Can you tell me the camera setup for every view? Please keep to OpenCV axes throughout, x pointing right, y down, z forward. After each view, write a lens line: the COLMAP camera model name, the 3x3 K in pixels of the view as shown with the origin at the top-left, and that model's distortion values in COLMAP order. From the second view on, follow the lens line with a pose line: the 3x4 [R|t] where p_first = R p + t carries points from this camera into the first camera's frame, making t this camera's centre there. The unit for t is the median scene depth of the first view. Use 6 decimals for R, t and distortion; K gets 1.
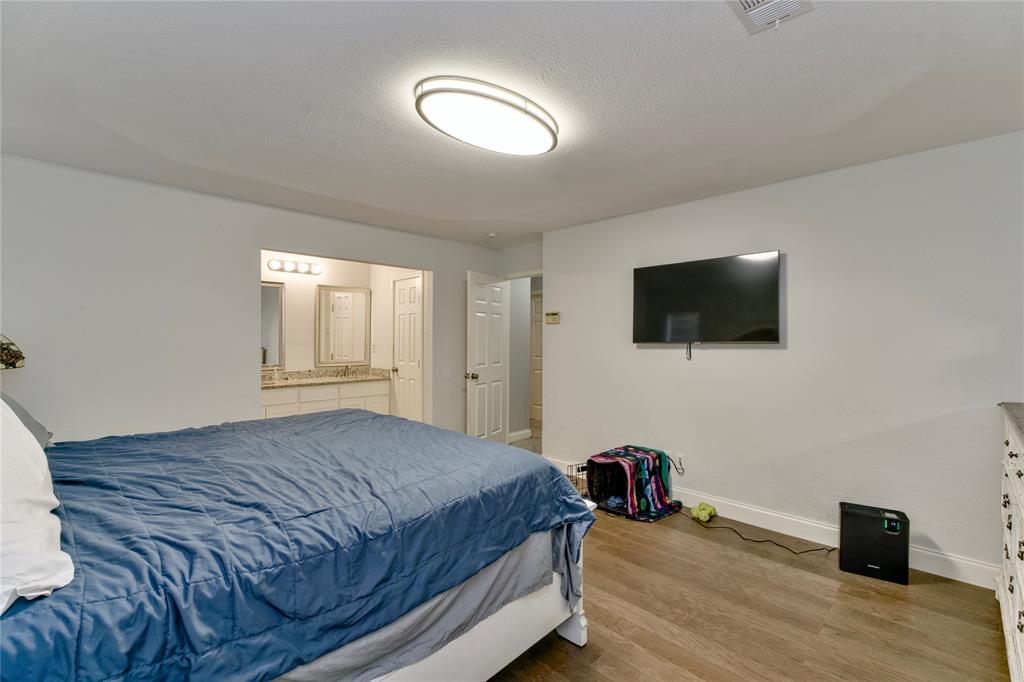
lens RADIAL K [[463.1, 0, 510.6], [0, 463.1, 339.4], [0, 0, 1]] dist [-0.003921, -0.000551]
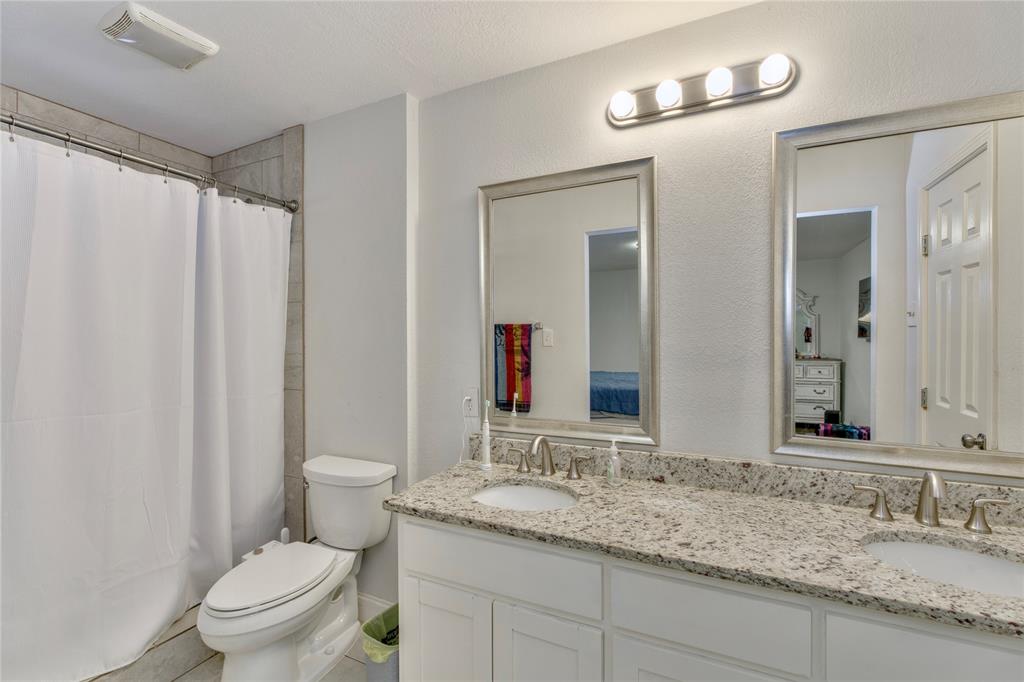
lens RADIAL K [[463.1, 0, 509.8], [0, 463.1, 340.3], [0, 0, 1]] dist [-0.003921, -0.000551]
pose [[0.317026, 0.003918, -0.948409, -0.234565], [-0.000400, 0.999992, 0.003997, -0.005035], [0.948417, -0.000888, 0.317025, 0.813222]]
